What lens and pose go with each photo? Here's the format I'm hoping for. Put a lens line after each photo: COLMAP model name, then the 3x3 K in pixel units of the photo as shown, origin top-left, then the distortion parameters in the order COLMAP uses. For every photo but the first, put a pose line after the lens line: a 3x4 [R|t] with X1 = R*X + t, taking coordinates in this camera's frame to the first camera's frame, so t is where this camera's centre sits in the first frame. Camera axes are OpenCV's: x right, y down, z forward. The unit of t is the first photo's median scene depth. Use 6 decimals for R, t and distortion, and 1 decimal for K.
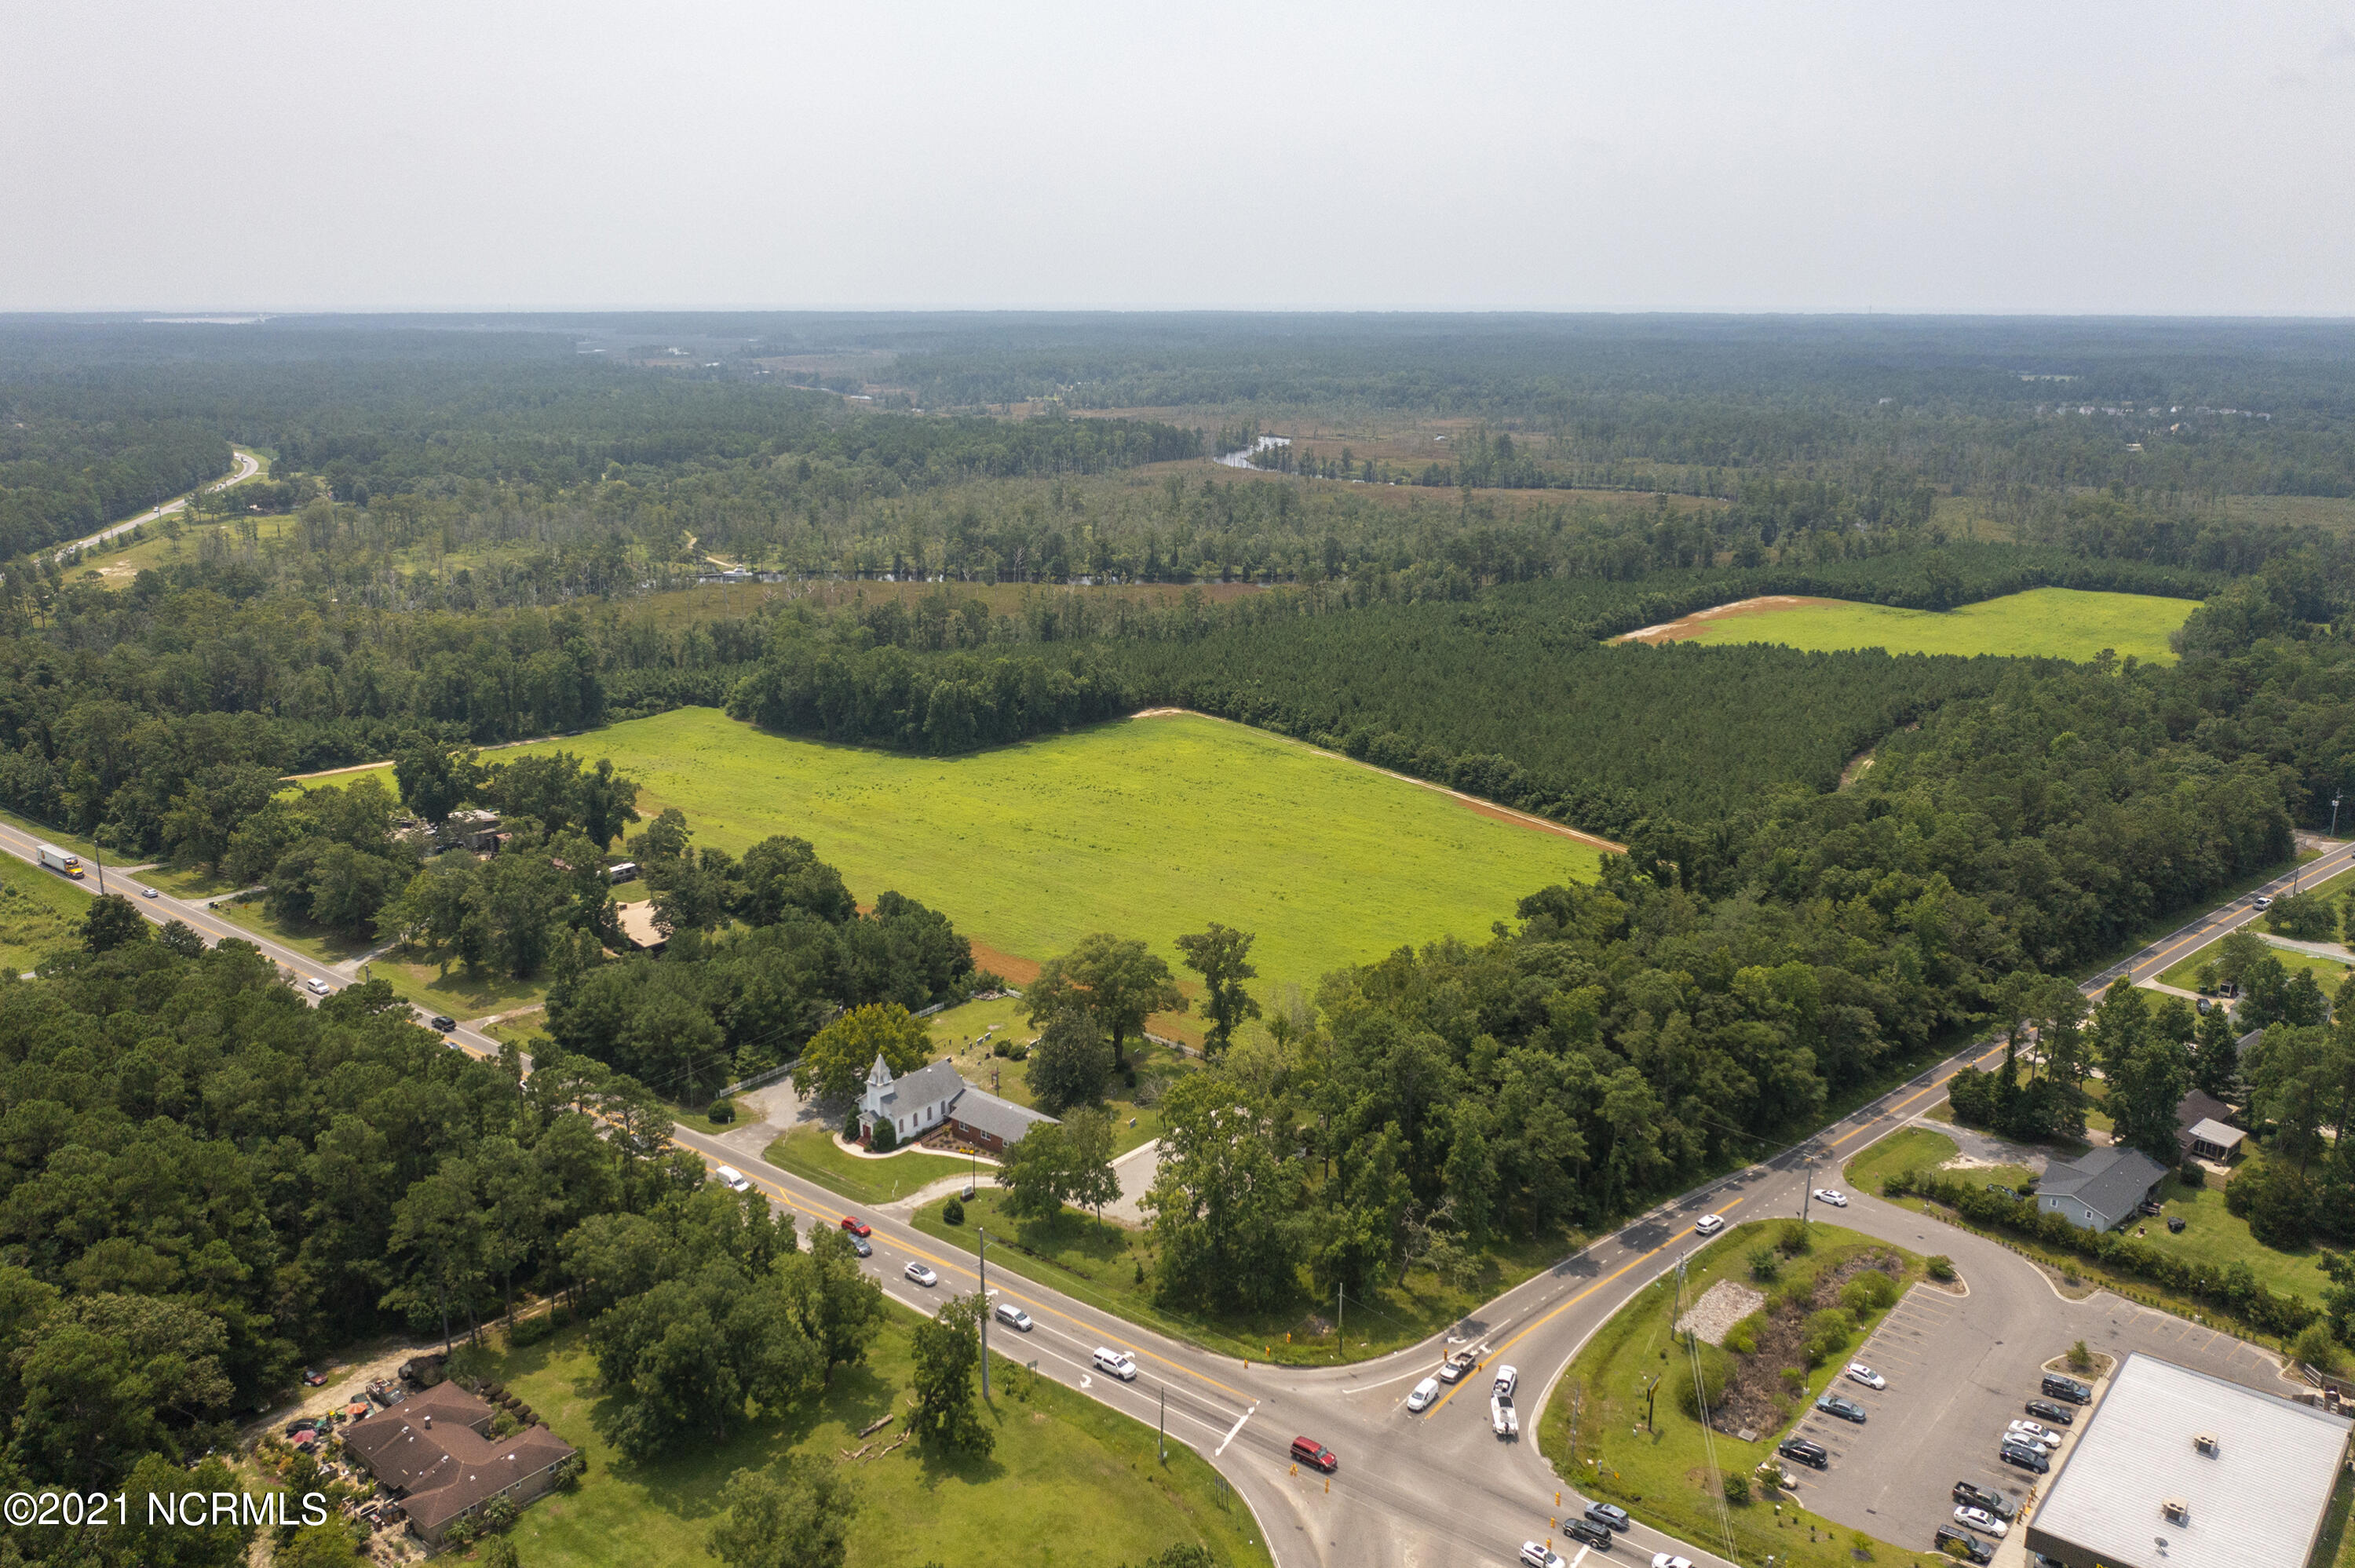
lens RADIAL K [[1870.8, 0, 1175.7], [0, 1870.8, 779.6], [0, 0, 1]] dist [-0.017109, 0.011057]
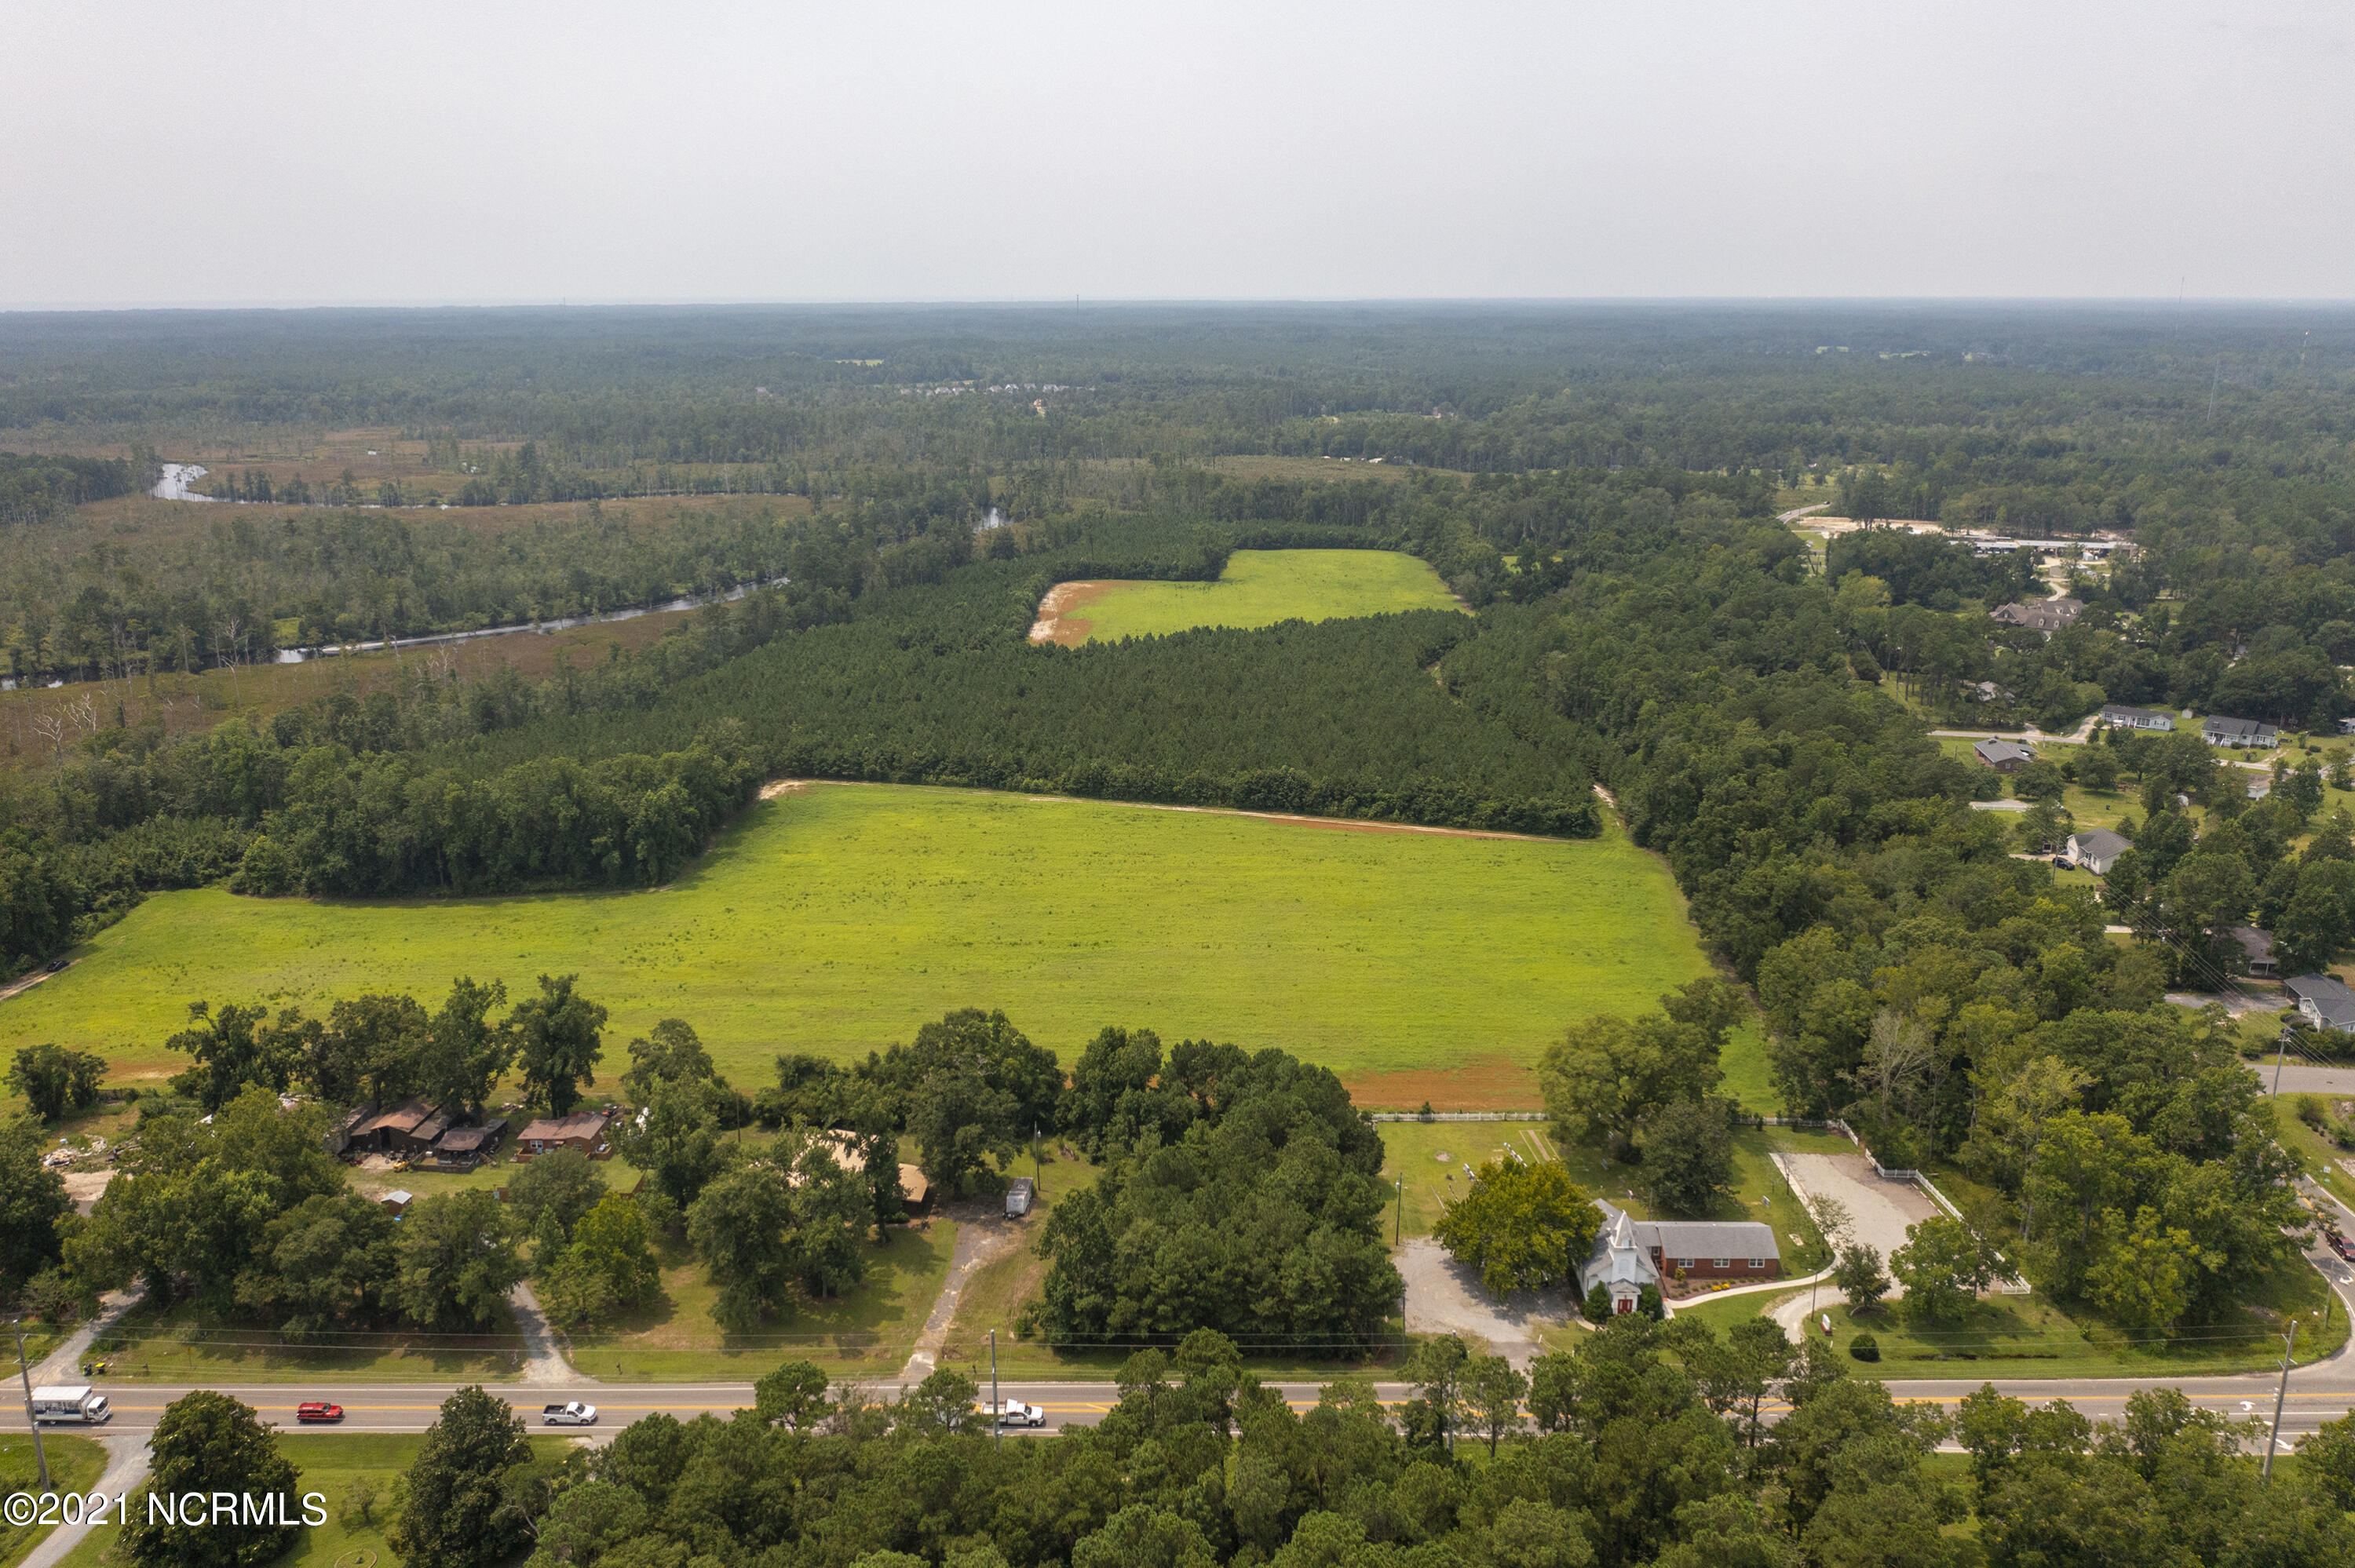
lens RADIAL K [[1842.1, 0, 1165.9], [0, 1842.1, 787.2], [0, 0, 1]] dist [-0.006830, -0.006063]
pose [[0.776724, -0.170181, 0.606414, -0.350939], [0.163095, 0.984310, 0.067332, -0.058803], [-0.608358, 0.046605, 0.792293, 0.202574]]
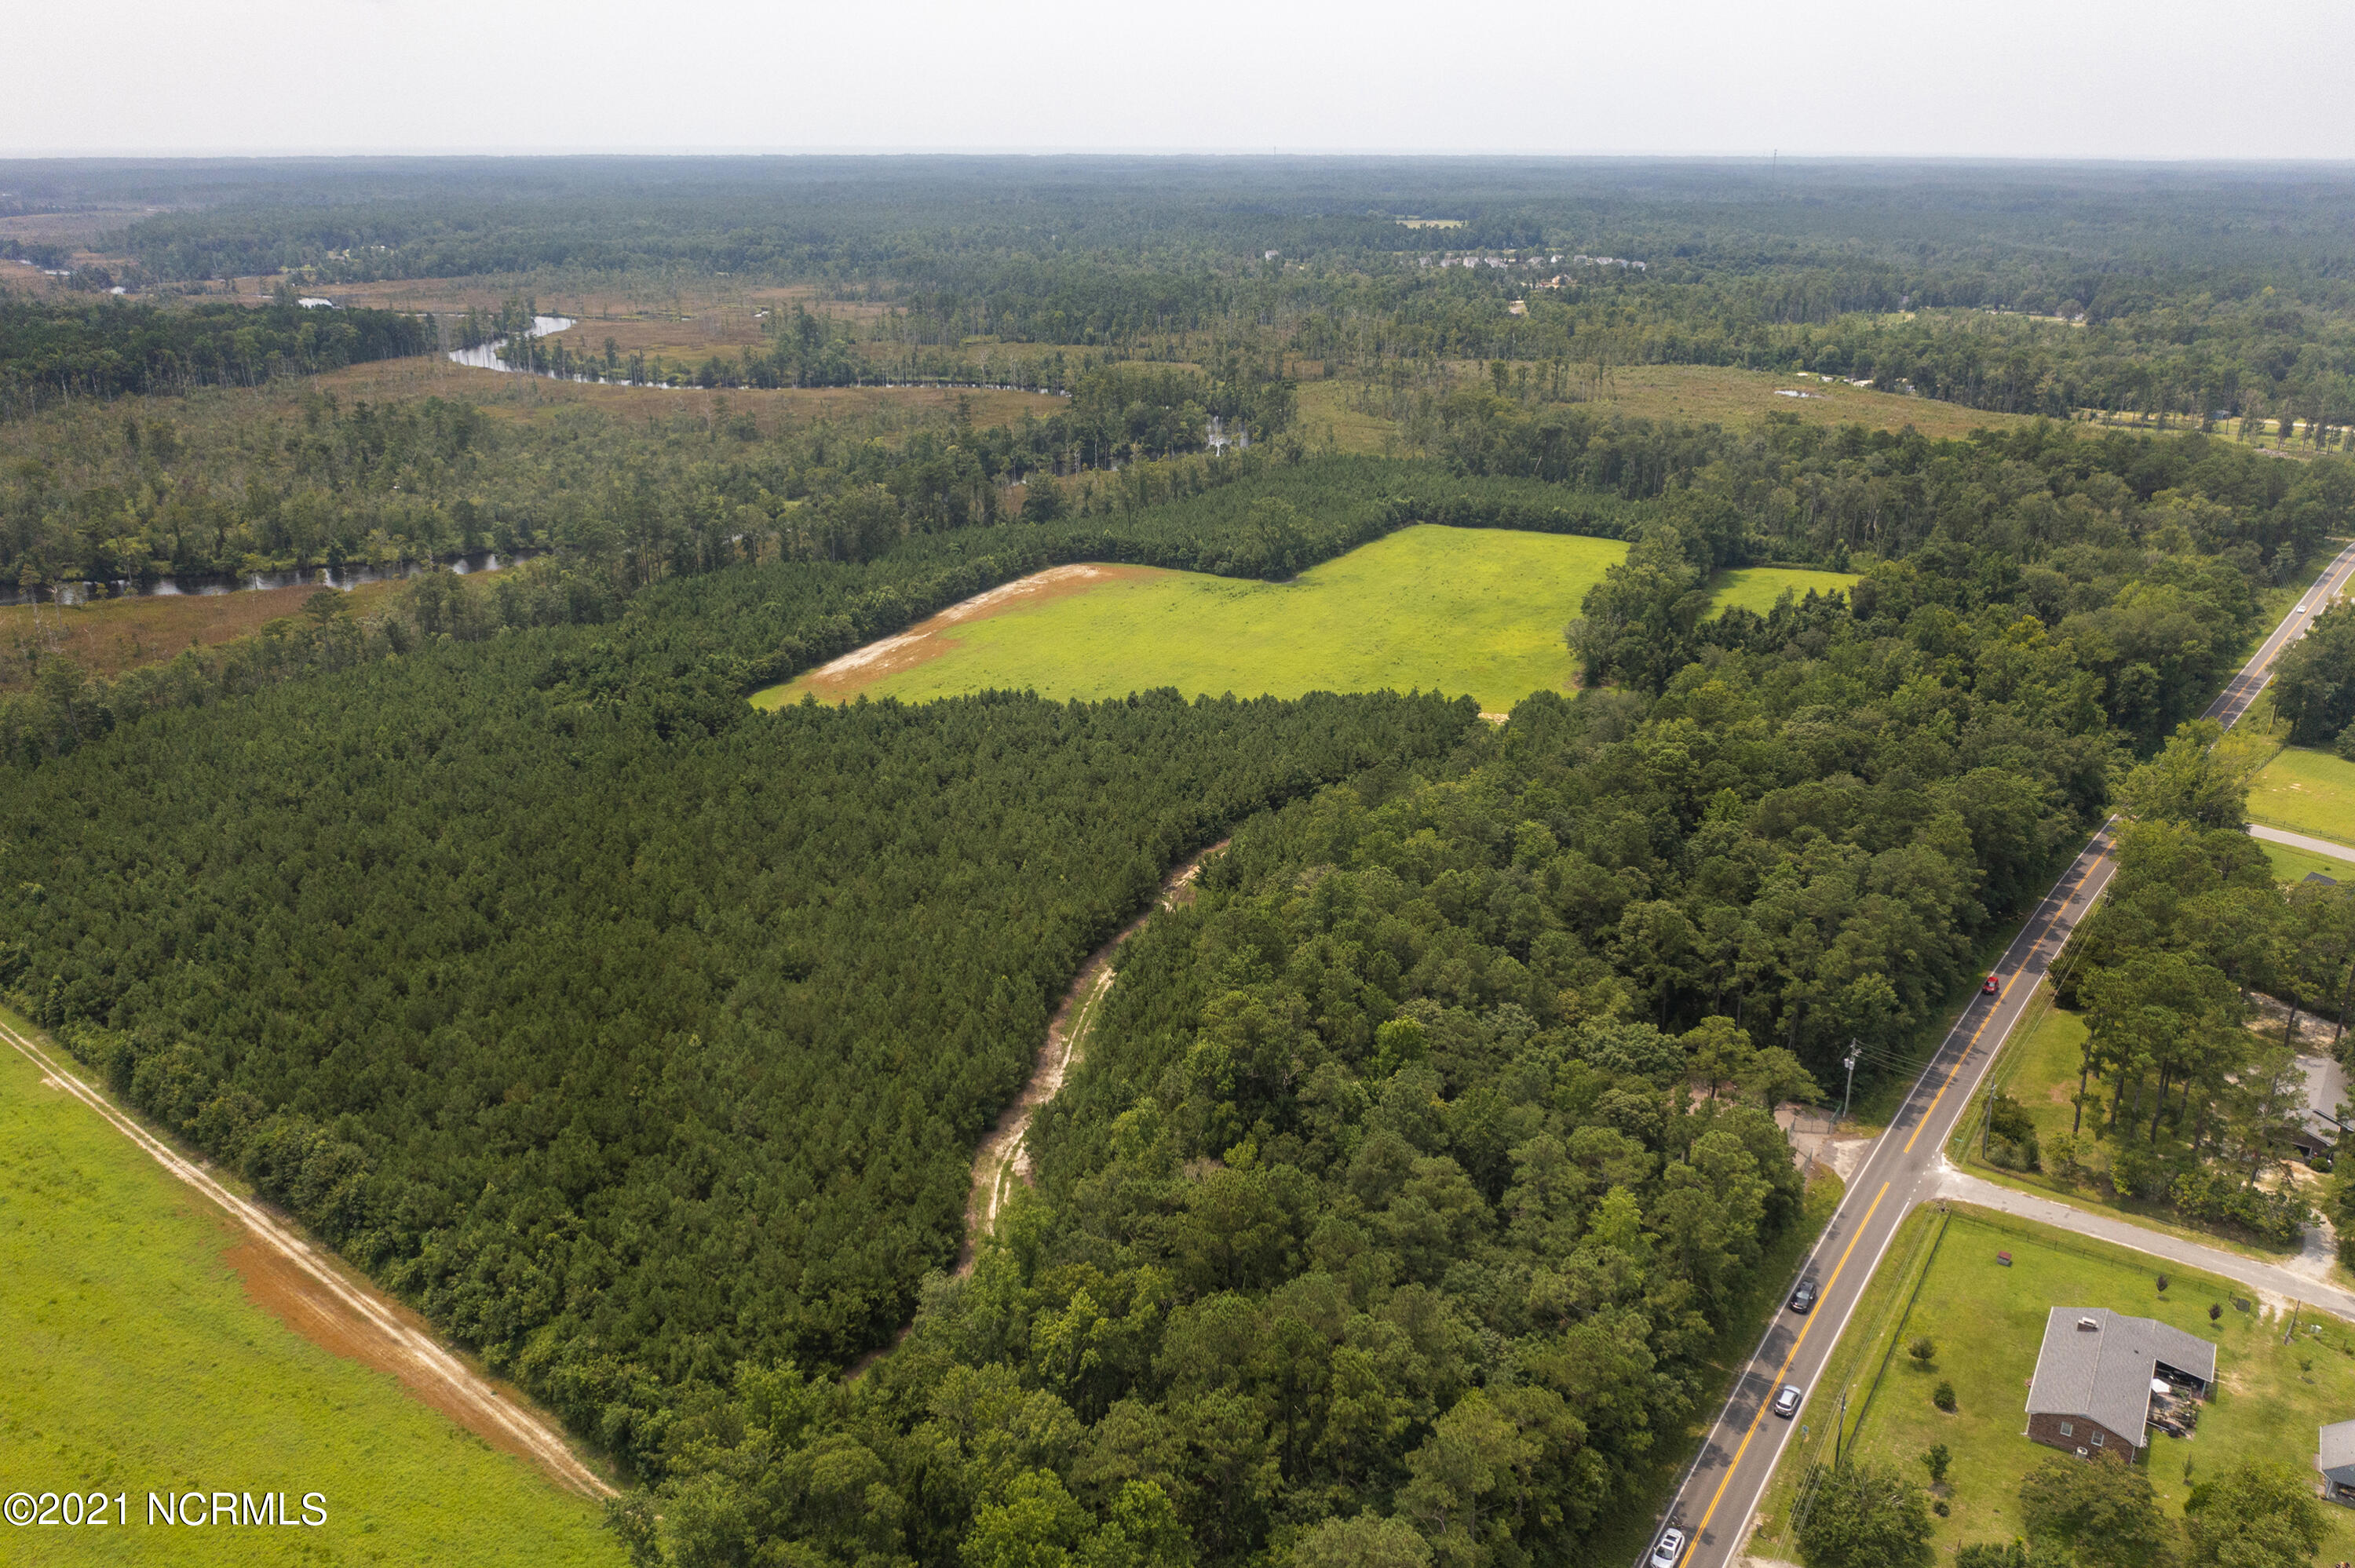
lens RADIAL K [[1870.8, 0, 1175.7], [0, 1870.8, 779.6], [0, 0, 1]] dist [-0.017109, 0.011057]
pose [[0.957573, -0.093871, 0.272473, 0.195812], [0.072320, 0.993482, 0.088111, -0.097553], [-0.278968, -0.064667, 0.958120, 0.363549]]
